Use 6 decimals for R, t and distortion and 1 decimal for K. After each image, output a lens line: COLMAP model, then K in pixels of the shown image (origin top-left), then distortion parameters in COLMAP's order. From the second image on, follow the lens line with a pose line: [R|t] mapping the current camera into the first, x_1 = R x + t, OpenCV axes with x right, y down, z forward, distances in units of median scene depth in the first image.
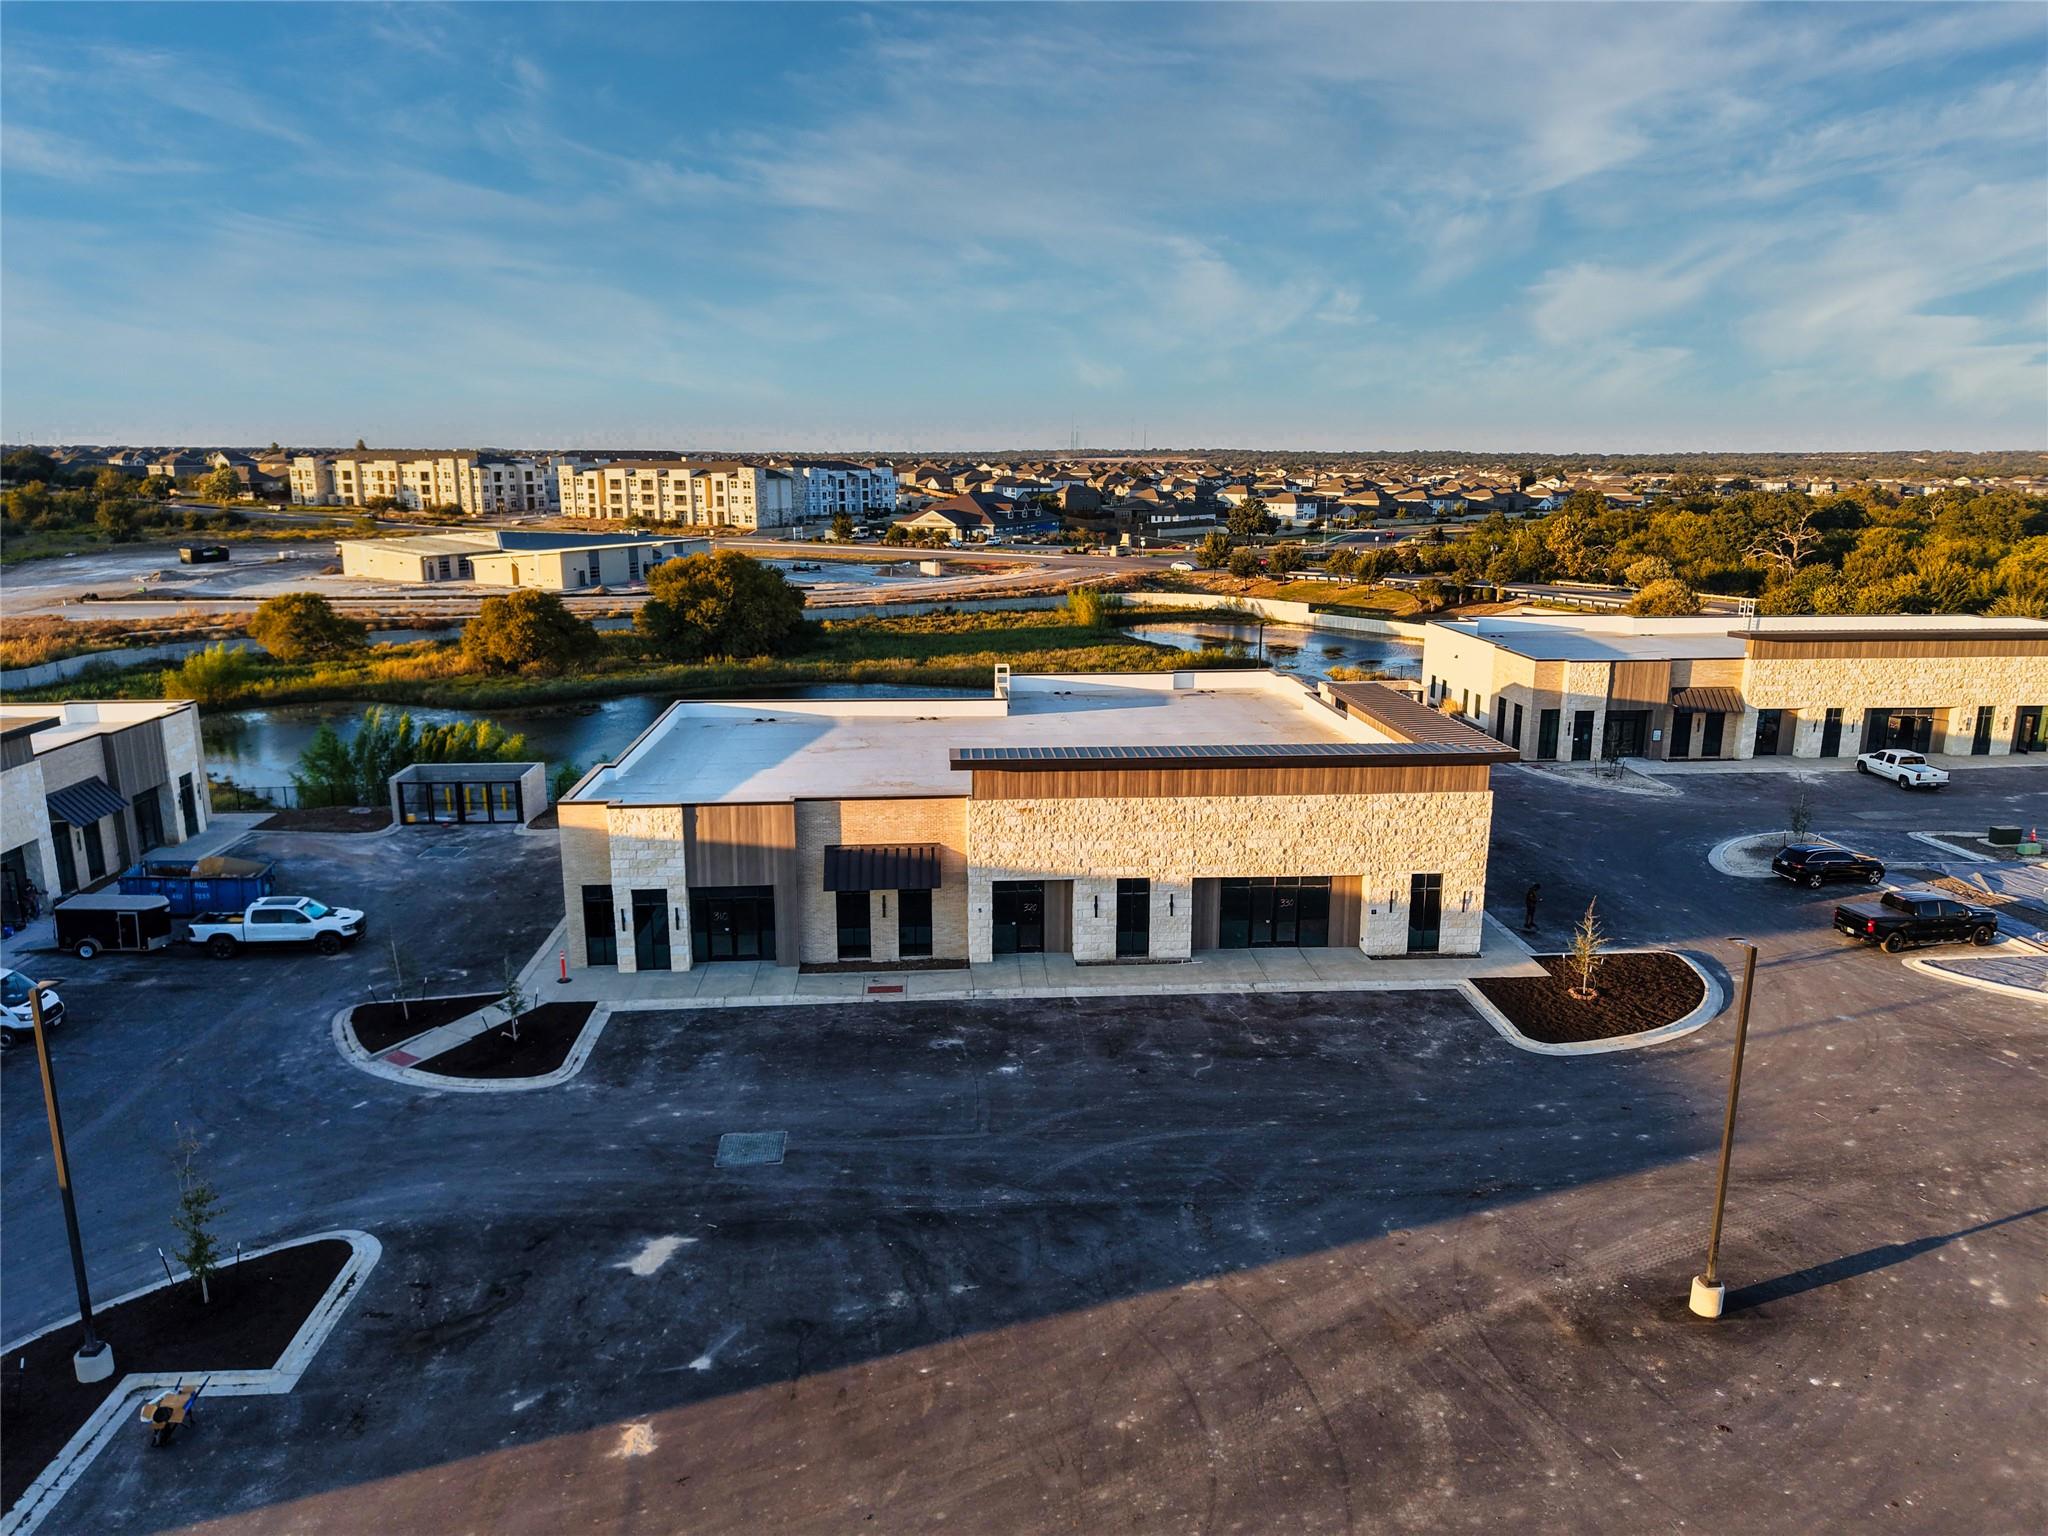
lens RADIAL K [[1368.8, 0, 1036.2], [0, 1368.8, 767.8], [0, 0, 1]] dist [0.035709, -0.038817]
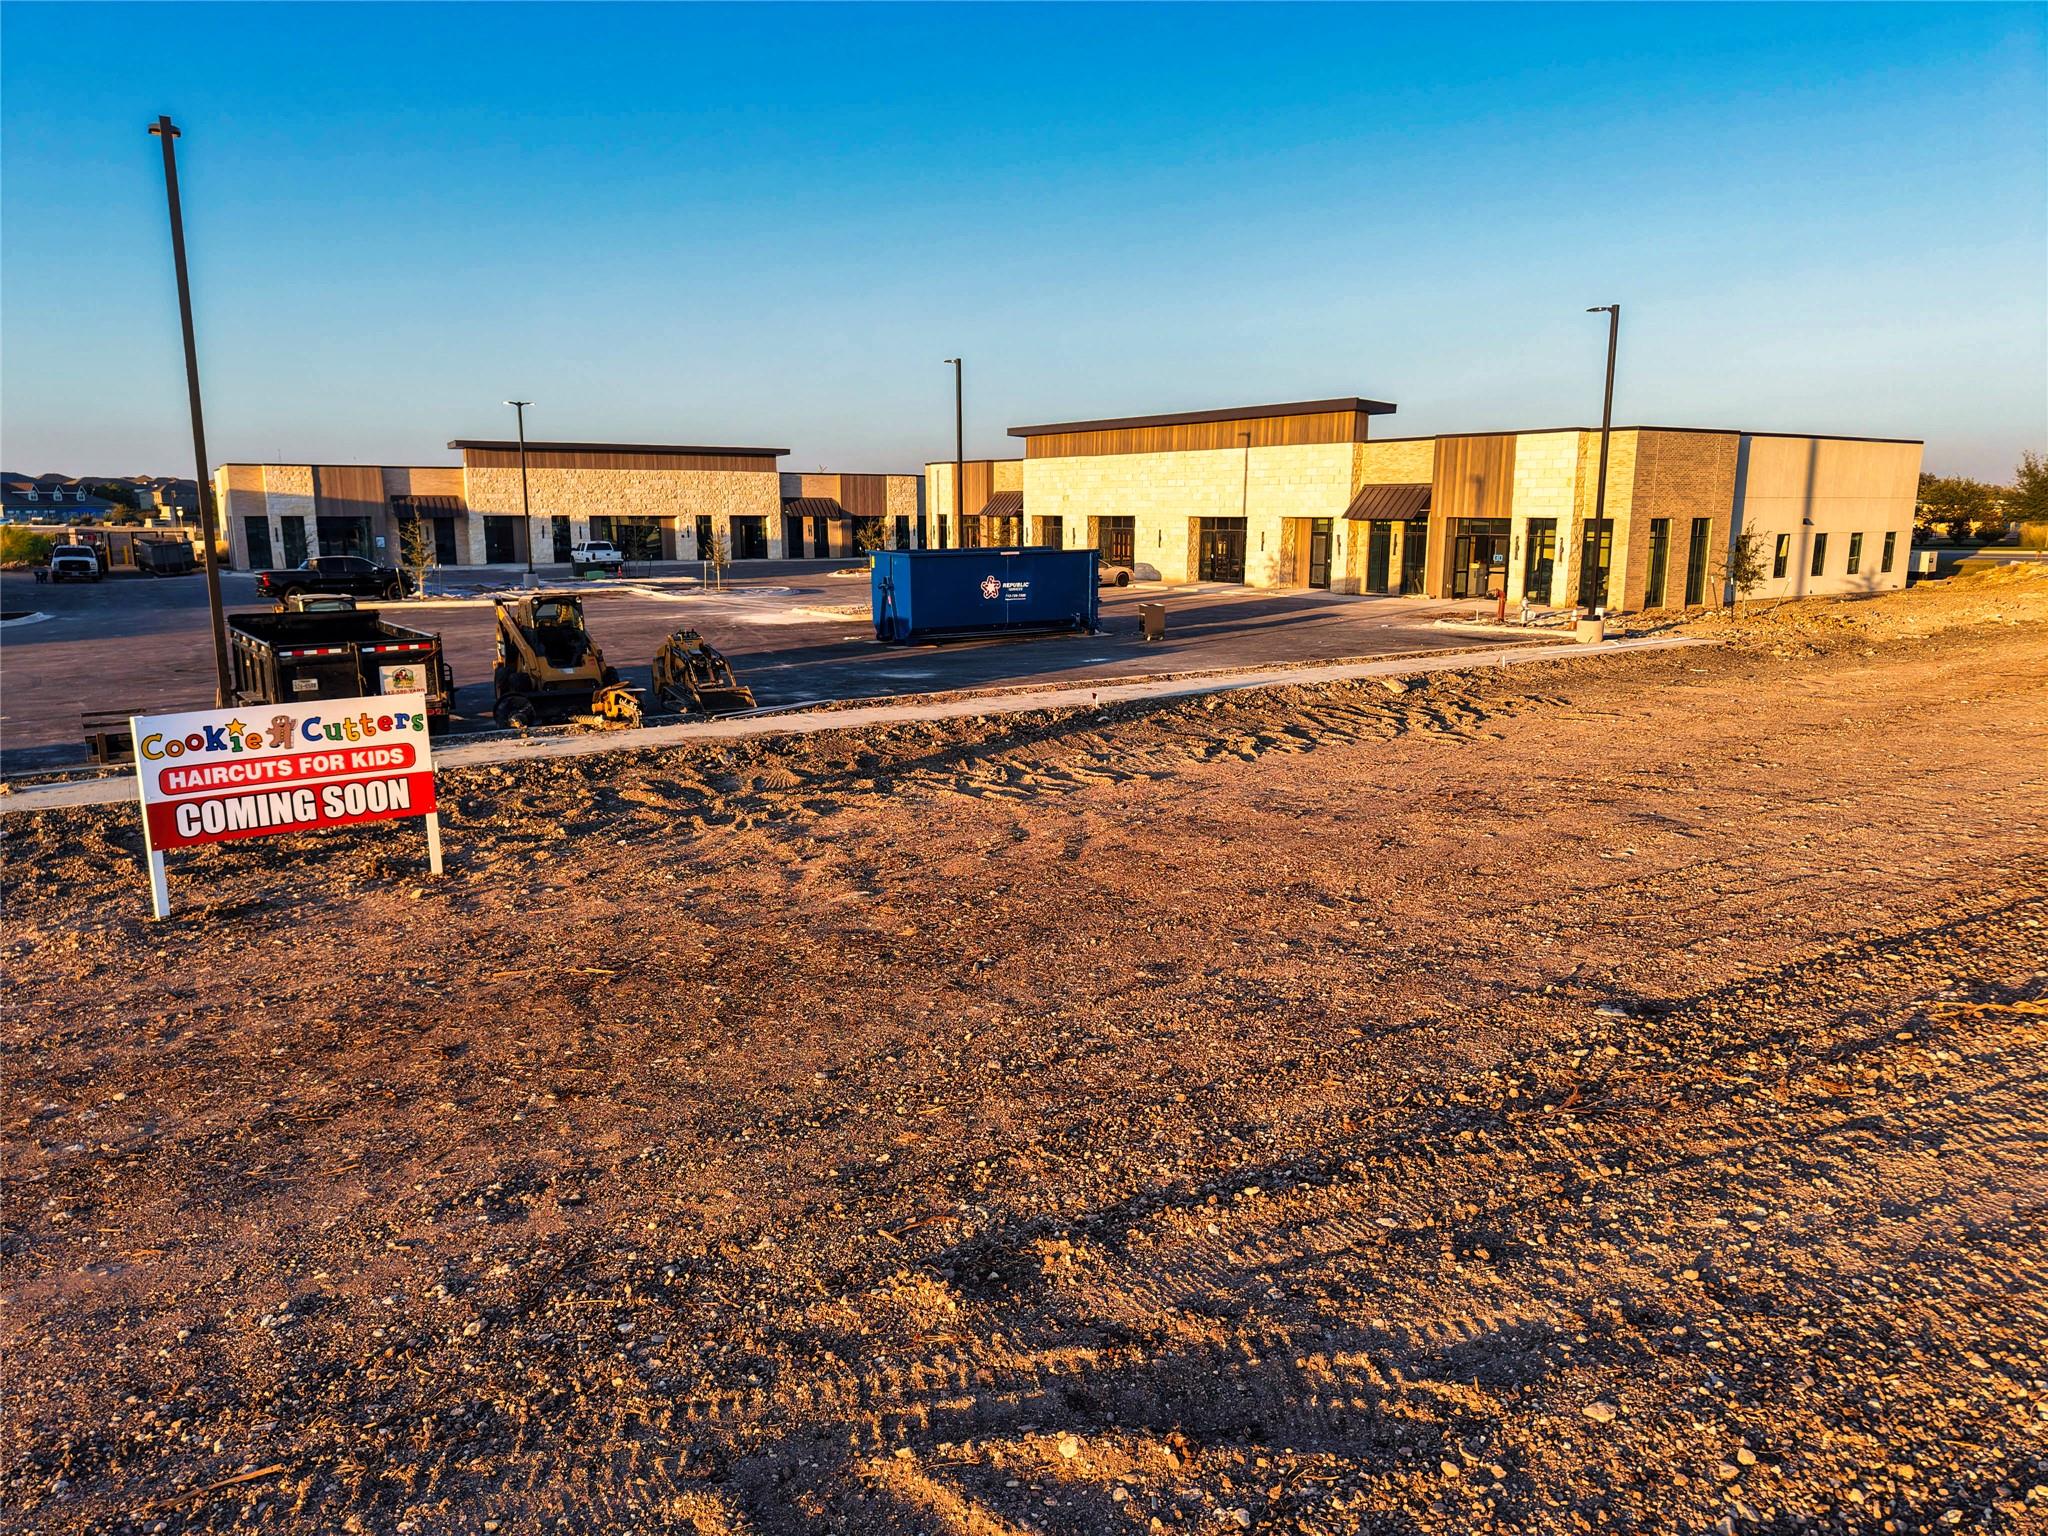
lens RADIAL K [[1367.6, 0, 1033.2], [0, 1367.6, 758.0], [0, 0, 1]] dist [0.093513, -0.108807]
pose [[0.873791, -0.093286, 0.477270, 0.607236], [0.112487, 0.993584, -0.011740, 0.330191], [-0.473113, 0.063945, 0.878678, -0.190688]]
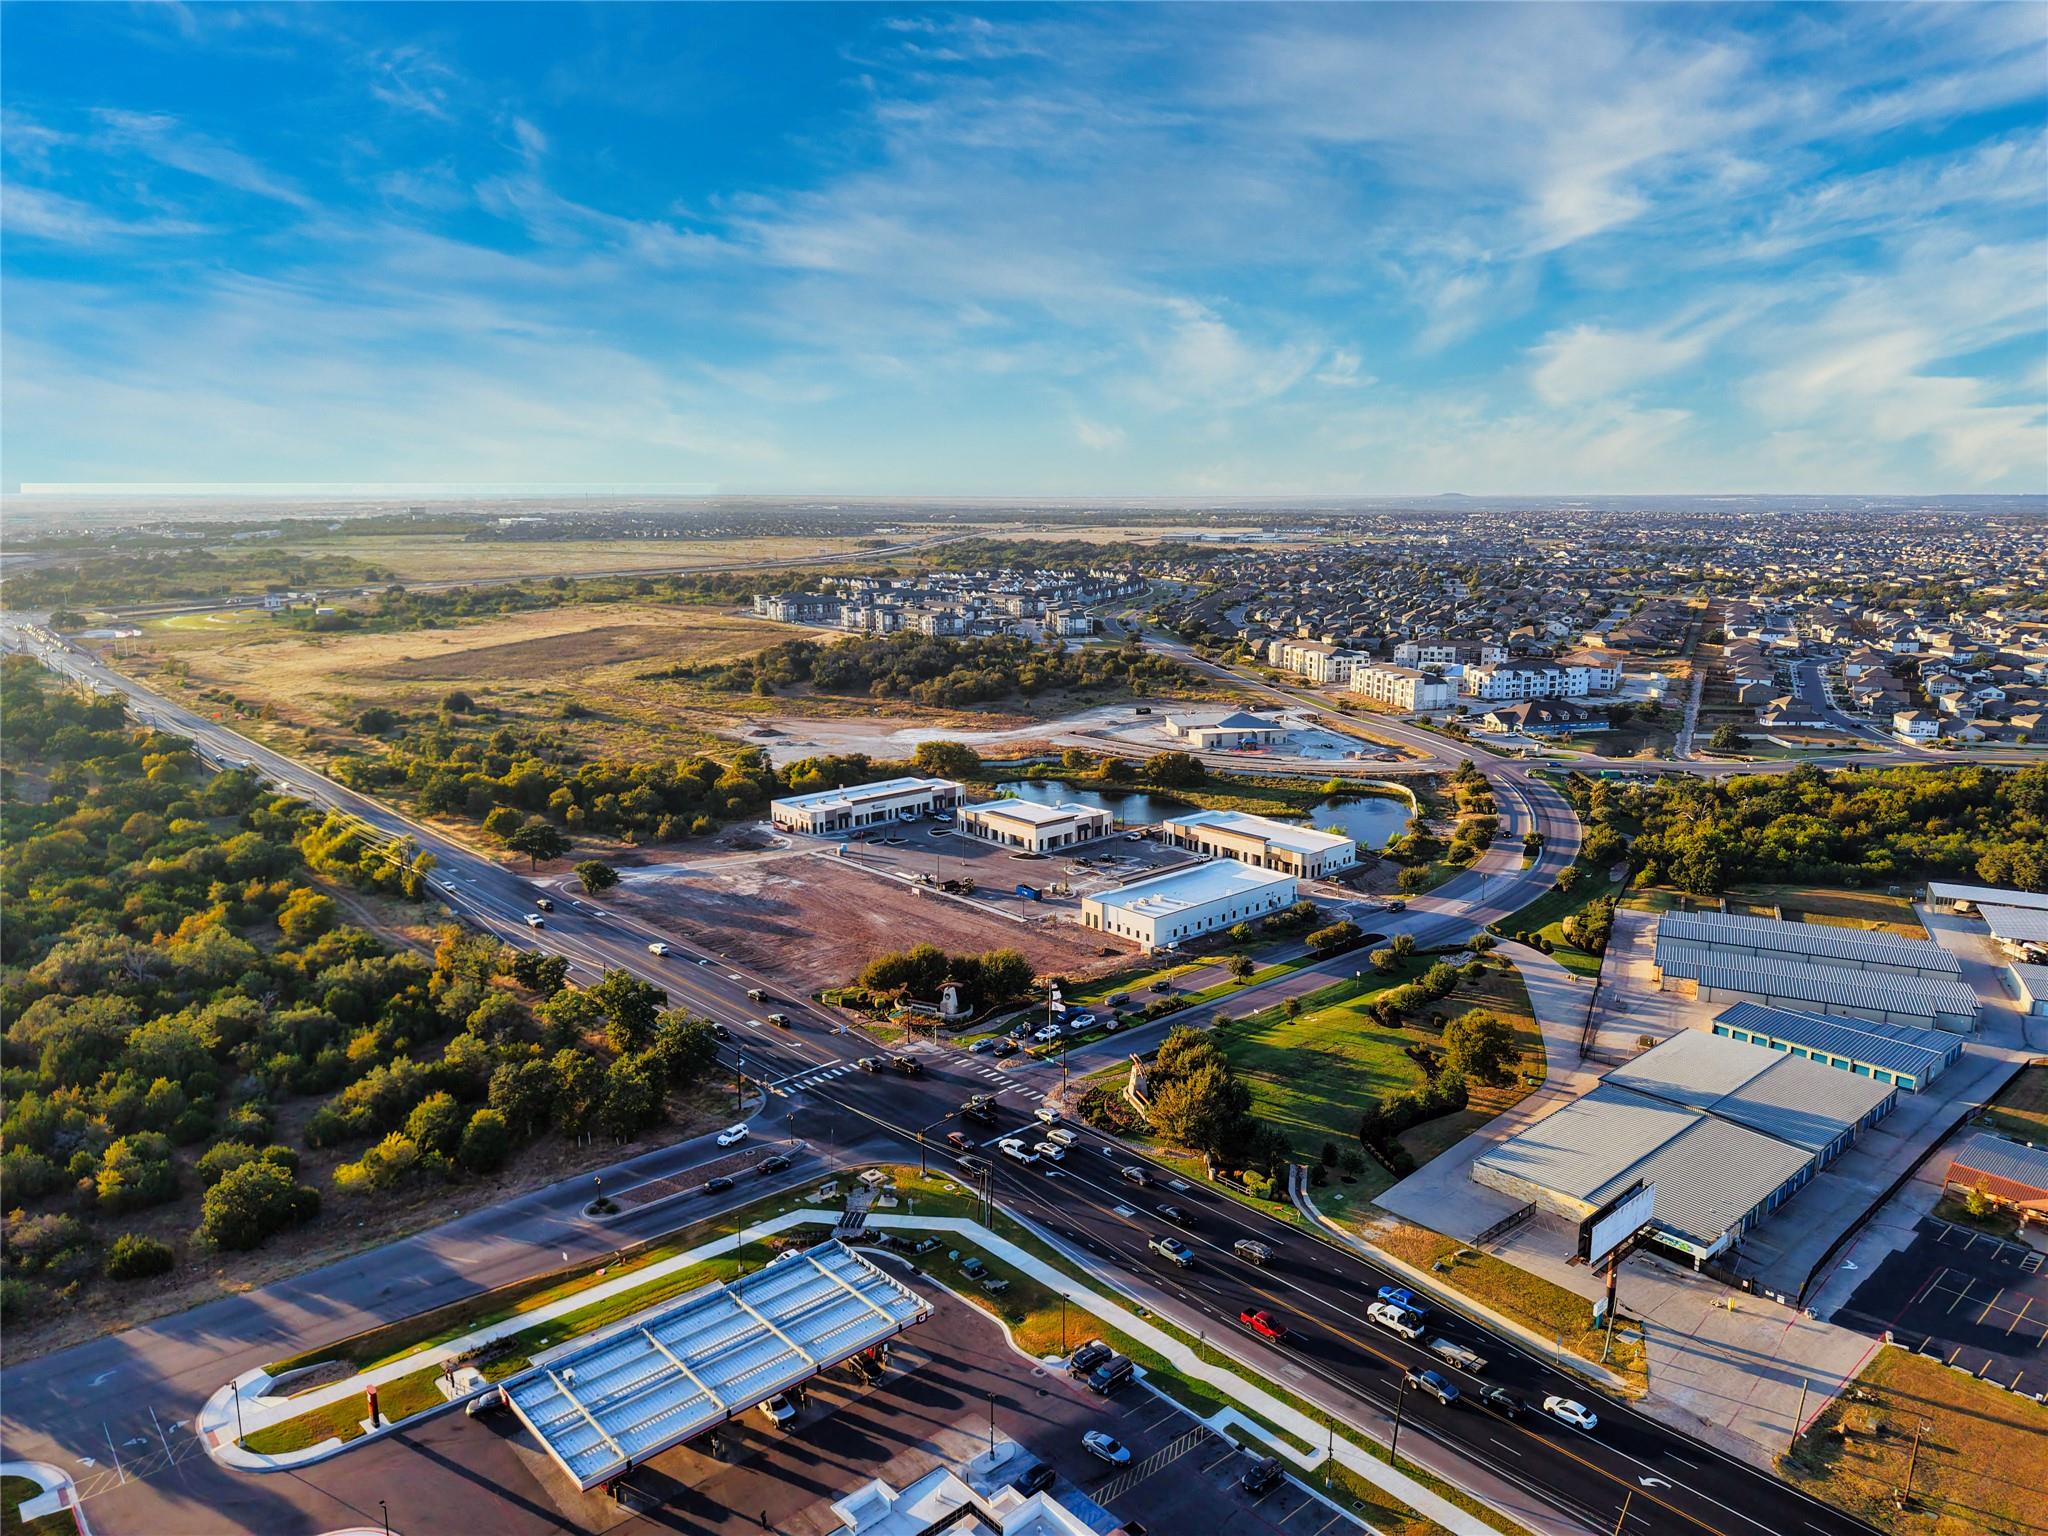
lens RADIAL K [[1367.6, 0, 1033.2], [0, 1367.6, 758.0], [0, 0, 1]] dist [0.093513, -0.108807]
pose [[0.613946, 0.146042, -0.775720, 5.723693], [-0.172209, 0.983845, 0.048930, -0.687211], [0.770334, 0.103545, 0.629177, -3.494388]]
